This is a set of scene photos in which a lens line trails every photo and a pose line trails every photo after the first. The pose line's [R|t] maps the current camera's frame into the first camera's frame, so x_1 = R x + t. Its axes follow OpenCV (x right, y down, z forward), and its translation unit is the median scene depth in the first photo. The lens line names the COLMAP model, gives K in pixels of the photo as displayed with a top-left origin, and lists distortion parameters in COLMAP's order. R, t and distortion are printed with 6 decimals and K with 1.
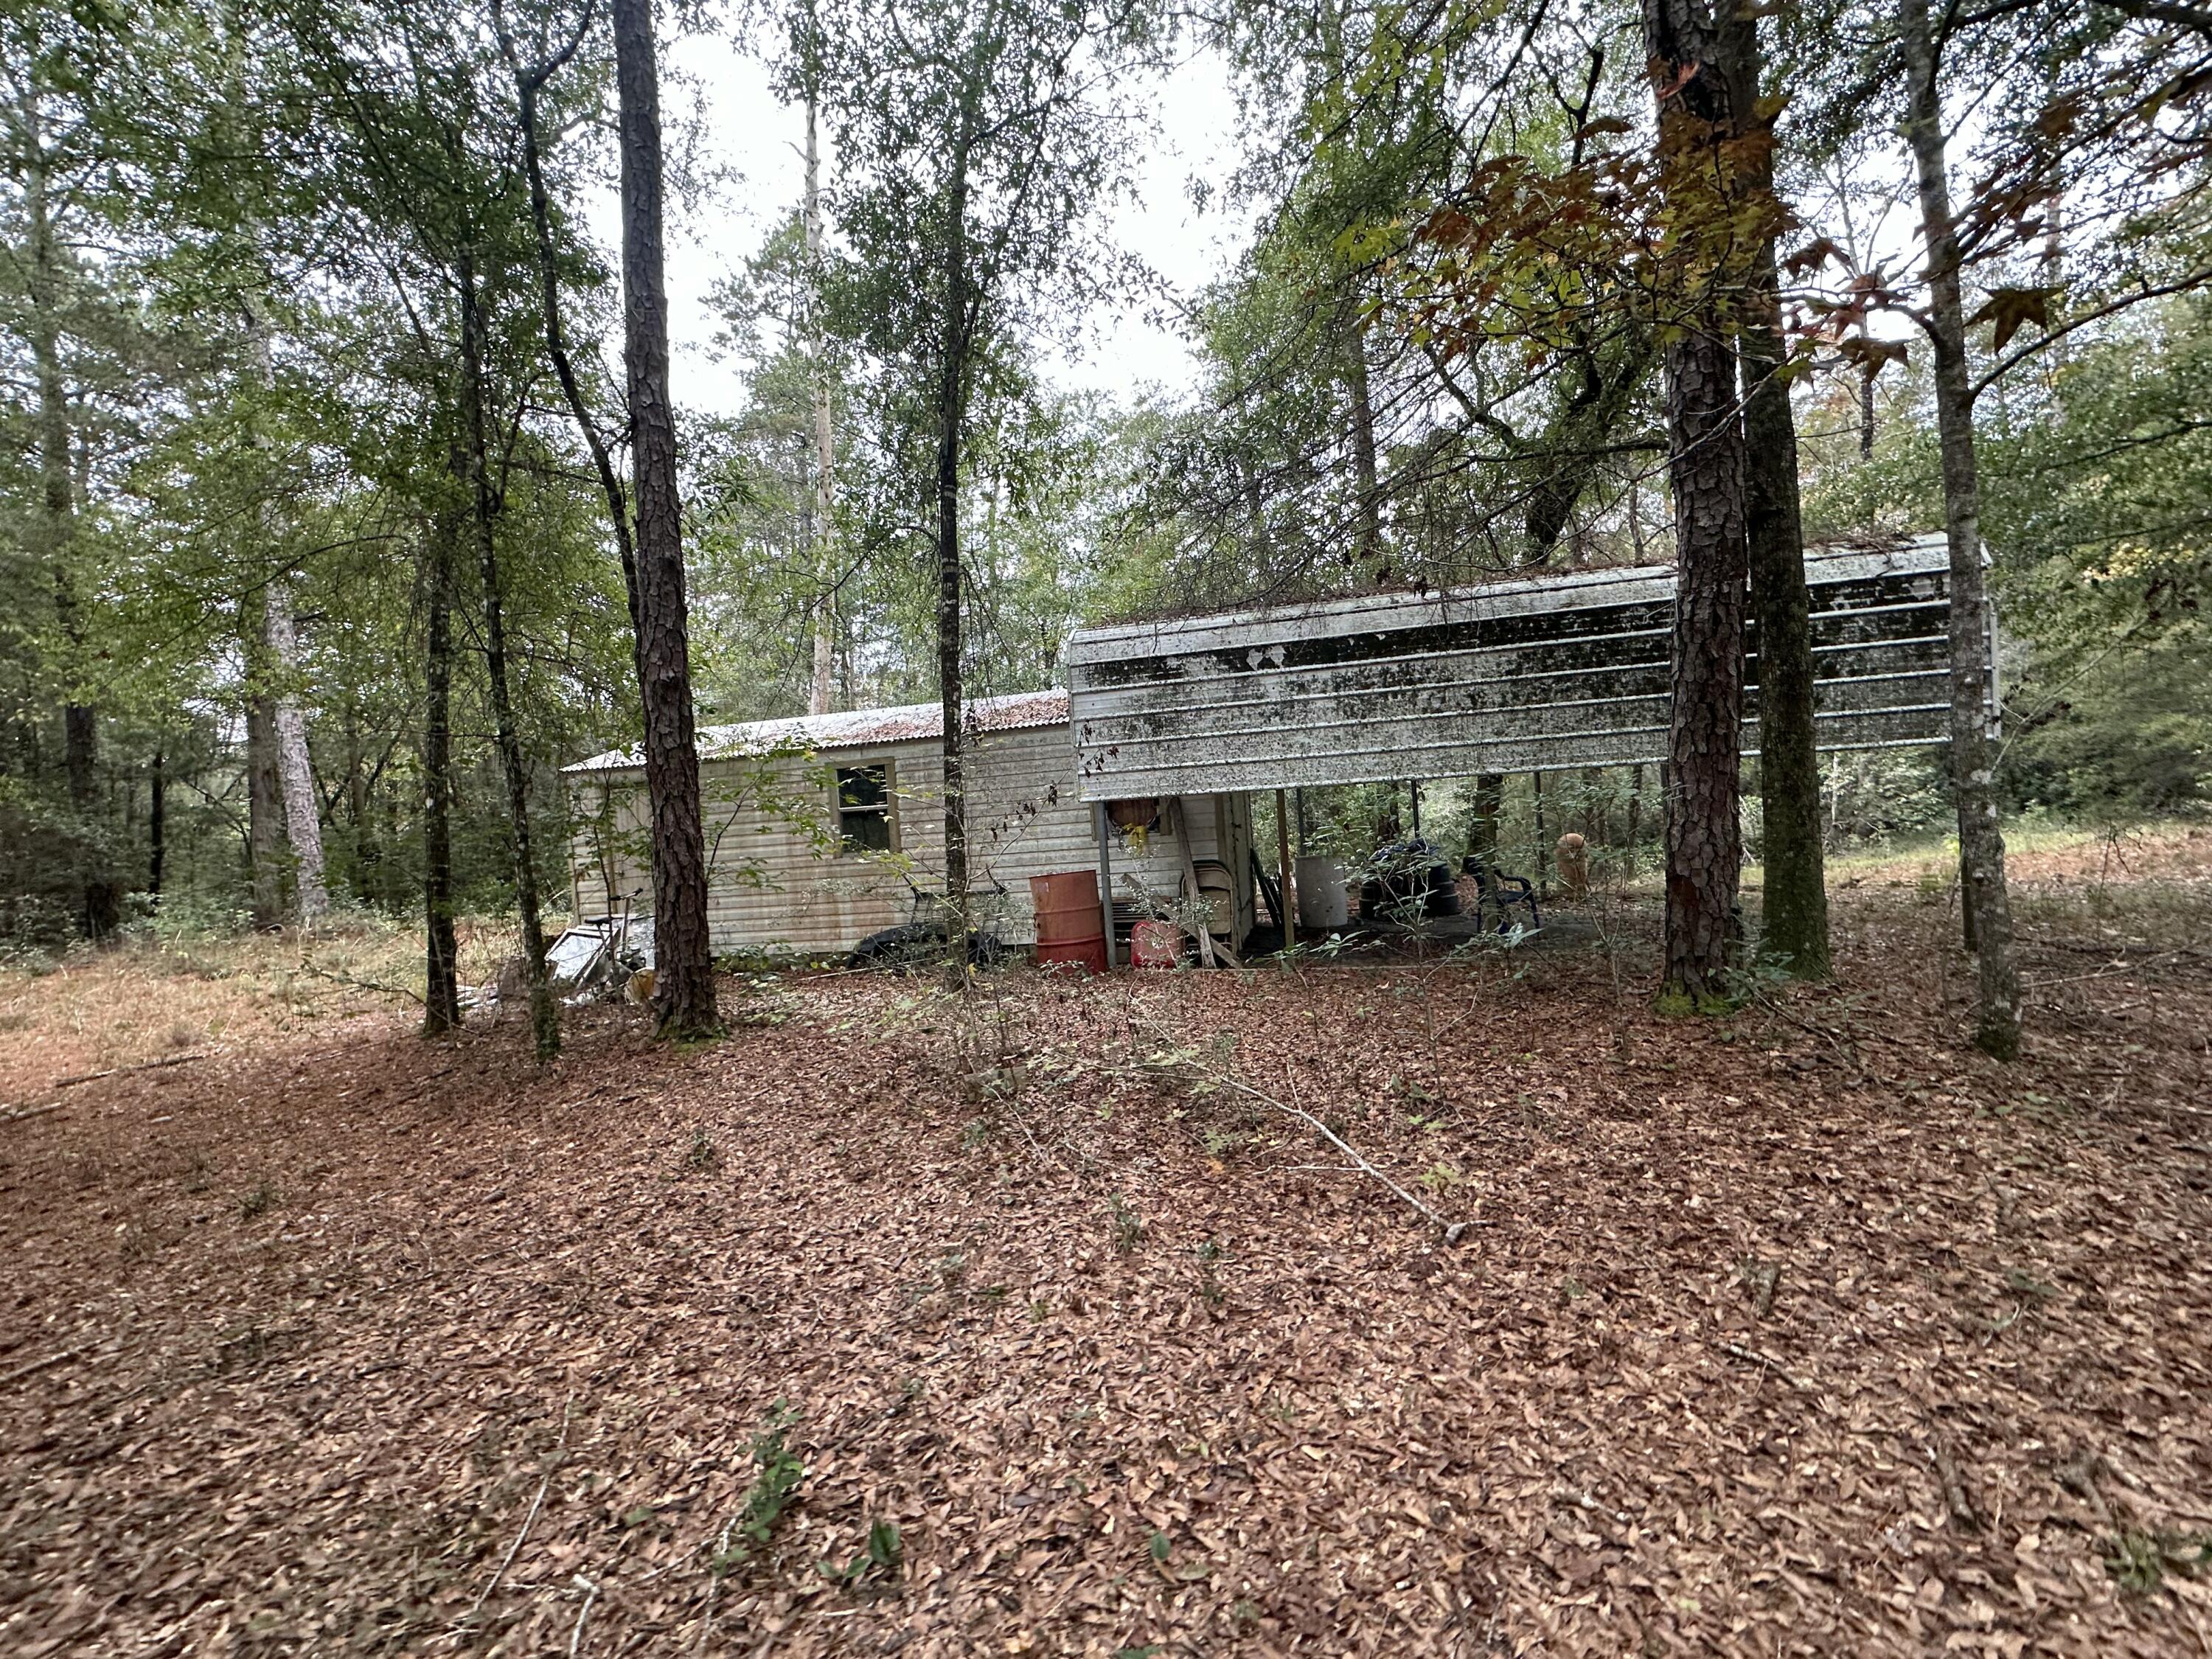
lens RADIAL K [[880.9, 0, 1104.2], [0, 880.9, 826.1], [0, 0, 1]] dist [-0.004534, 0.000712]
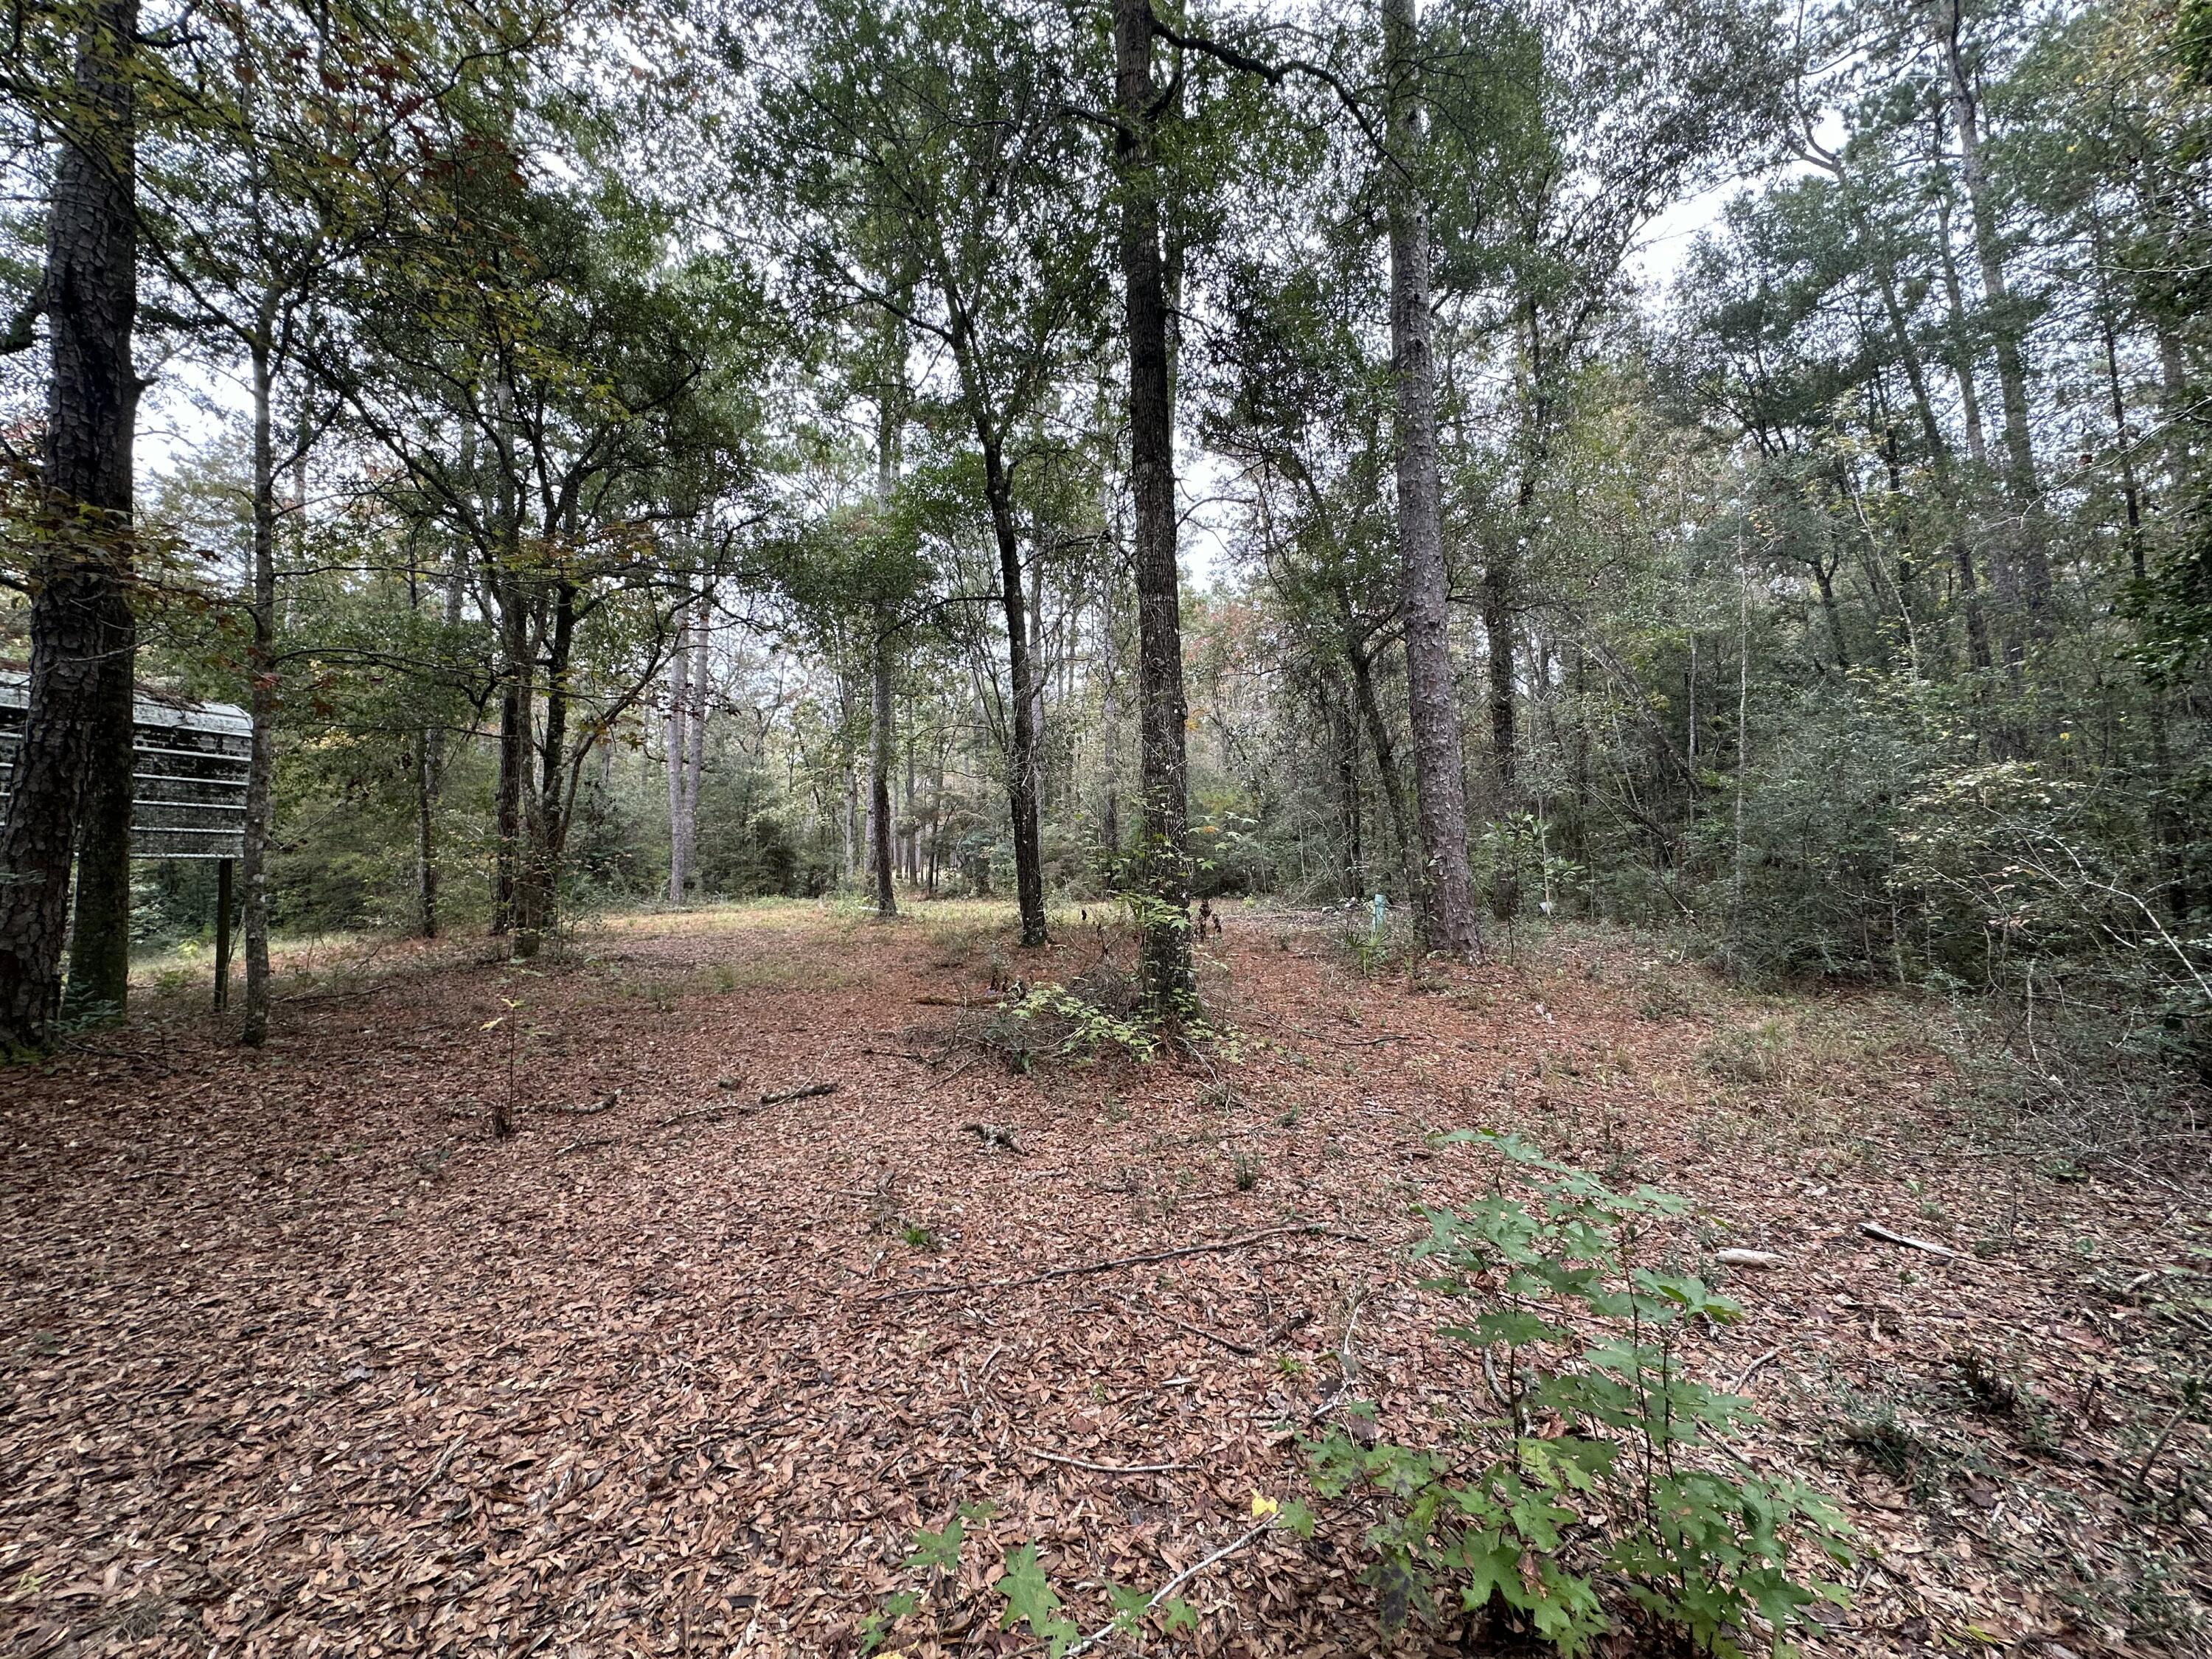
lens RADIAL K [[880.9, 0, 1104.2], [0, 880.9, 826.1], [0, 0, 1]] dist [-0.004534, 0.000712]
pose [[-0.022151, 0.115317, 0.993082, -0.367890], [0.026197, 0.993051, -0.114729, 0.040269], [-0.999411, 0.023475, -0.025018, -0.296882]]
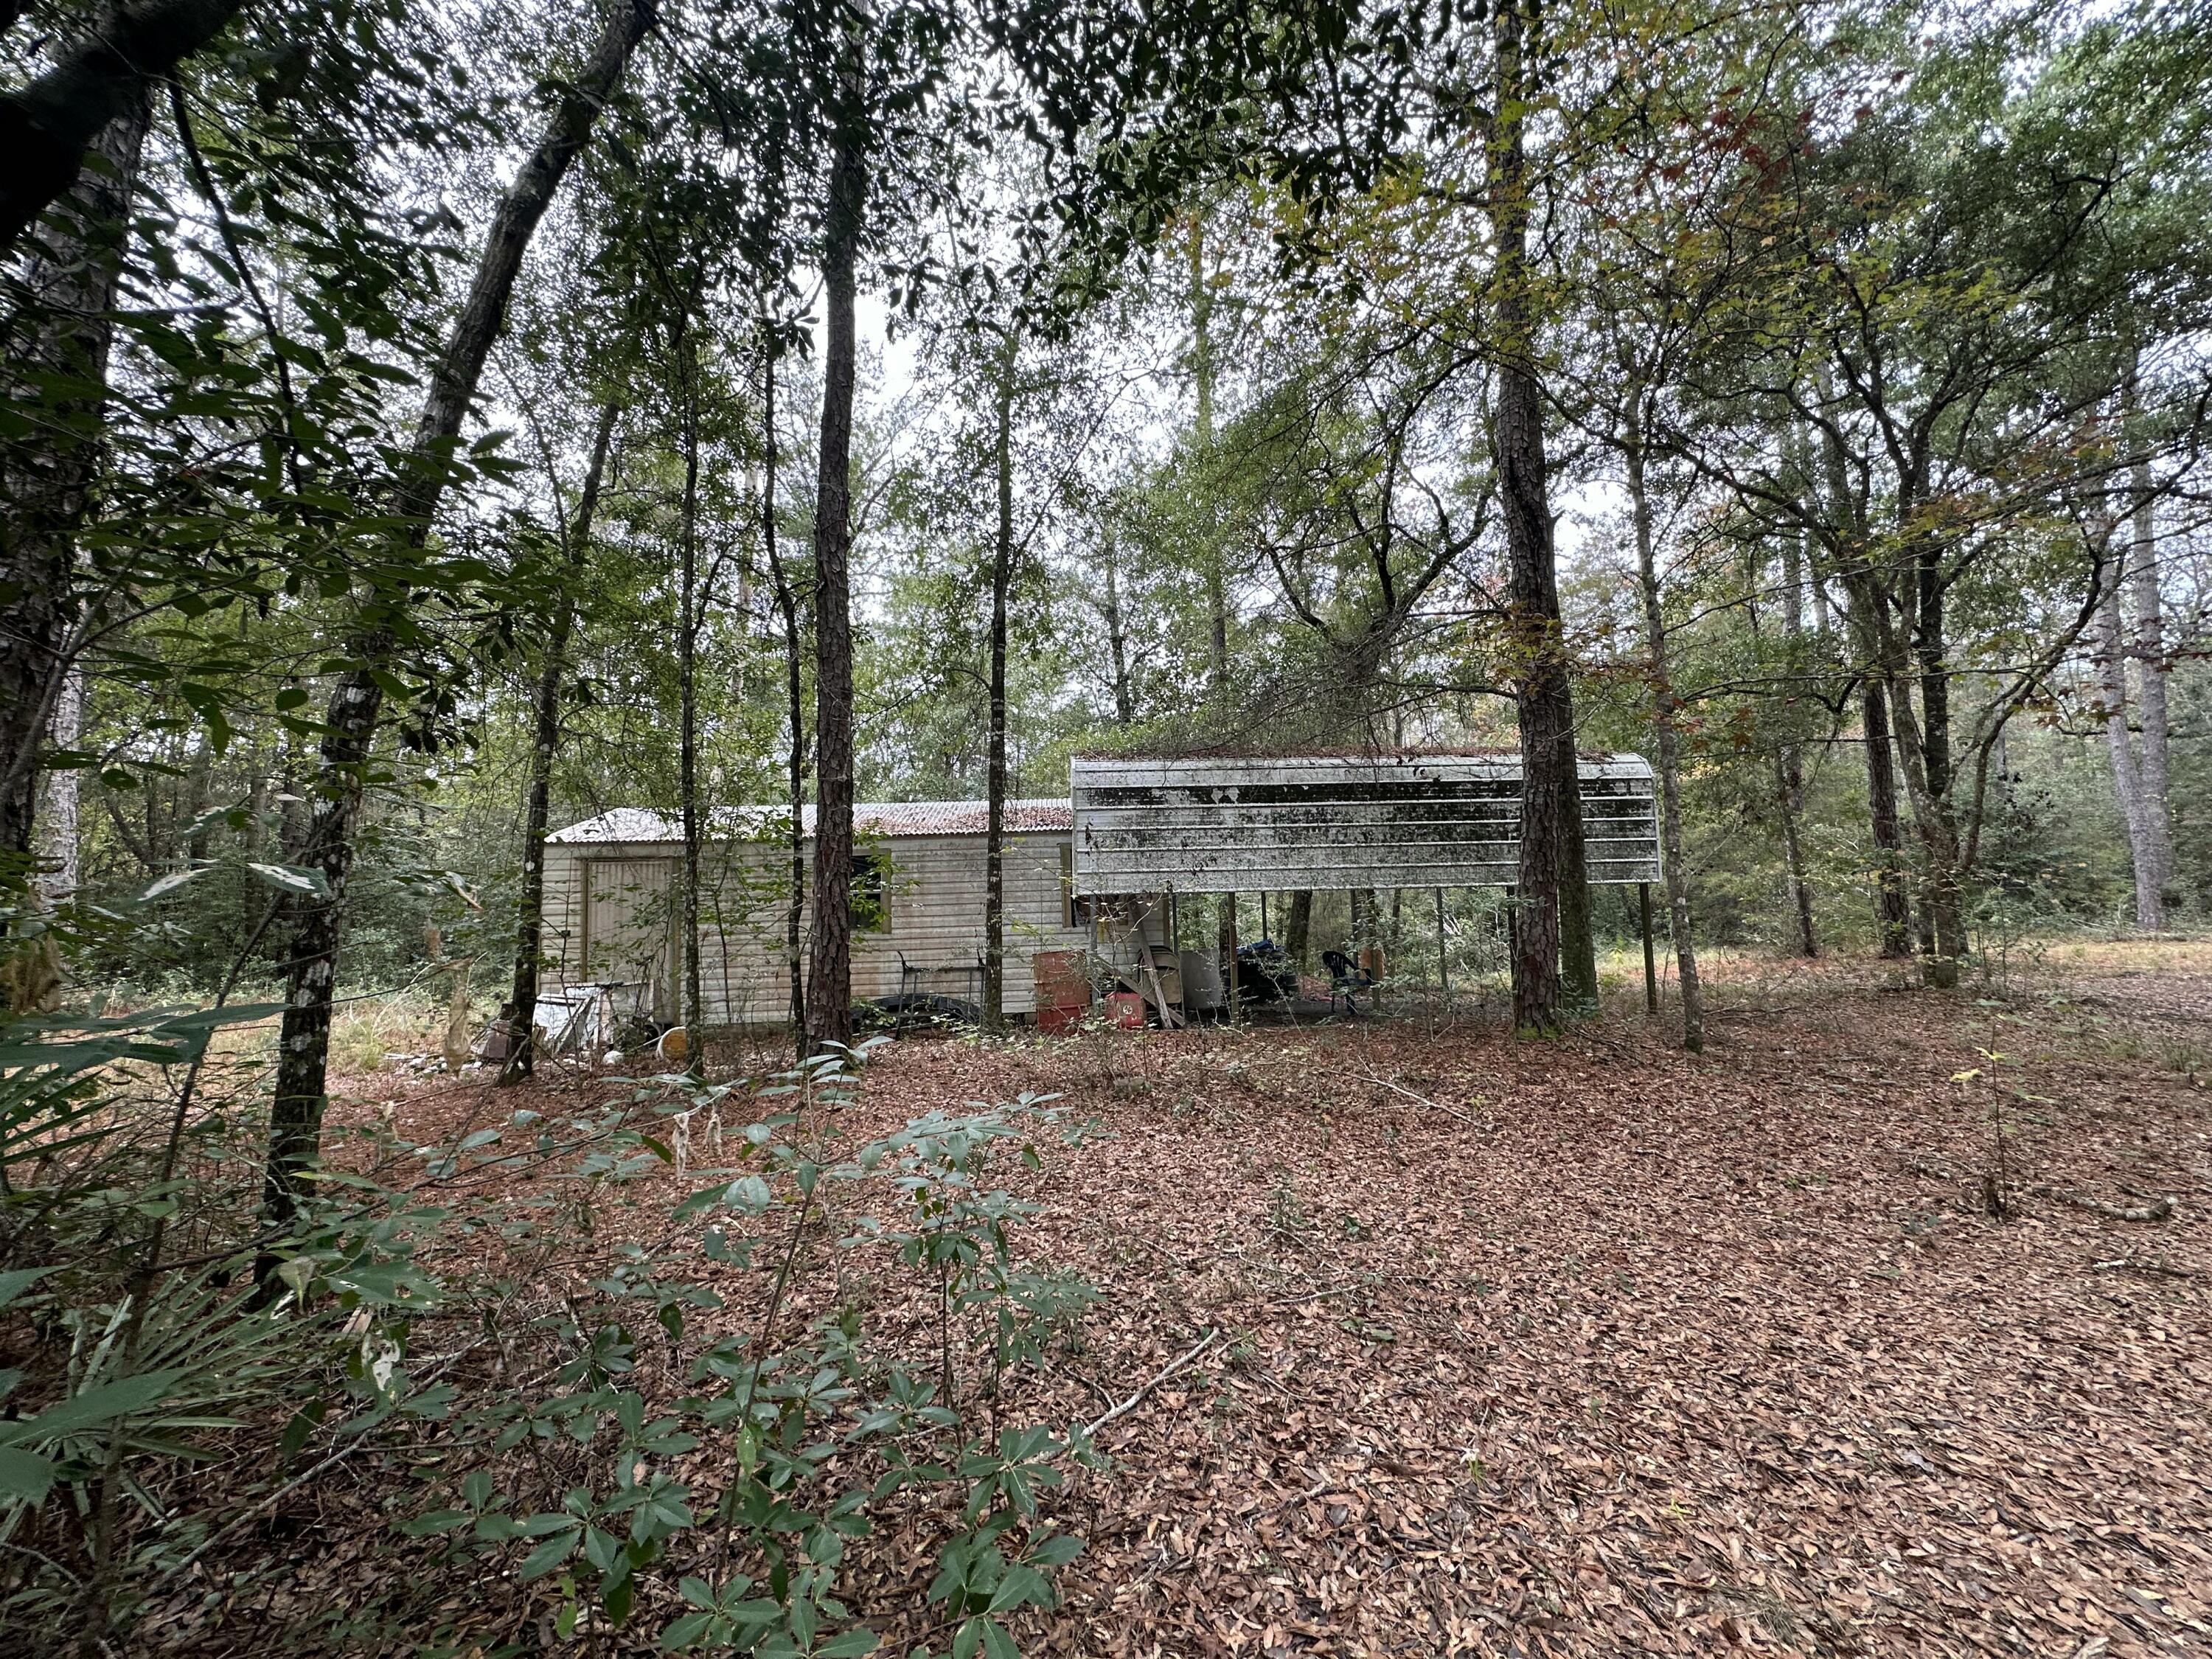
lens RADIAL K [[880.9, 0, 1104.2], [0, 880.9, 826.1], [0, 0, 1]] dist [-0.004534, 0.000712]
pose [[0.960102, 0.069939, 0.270765, -0.370908], [-0.037233, 0.991571, -0.124098, 0.032975], [-0.277162, 0.109066, 0.954613, -0.249604]]
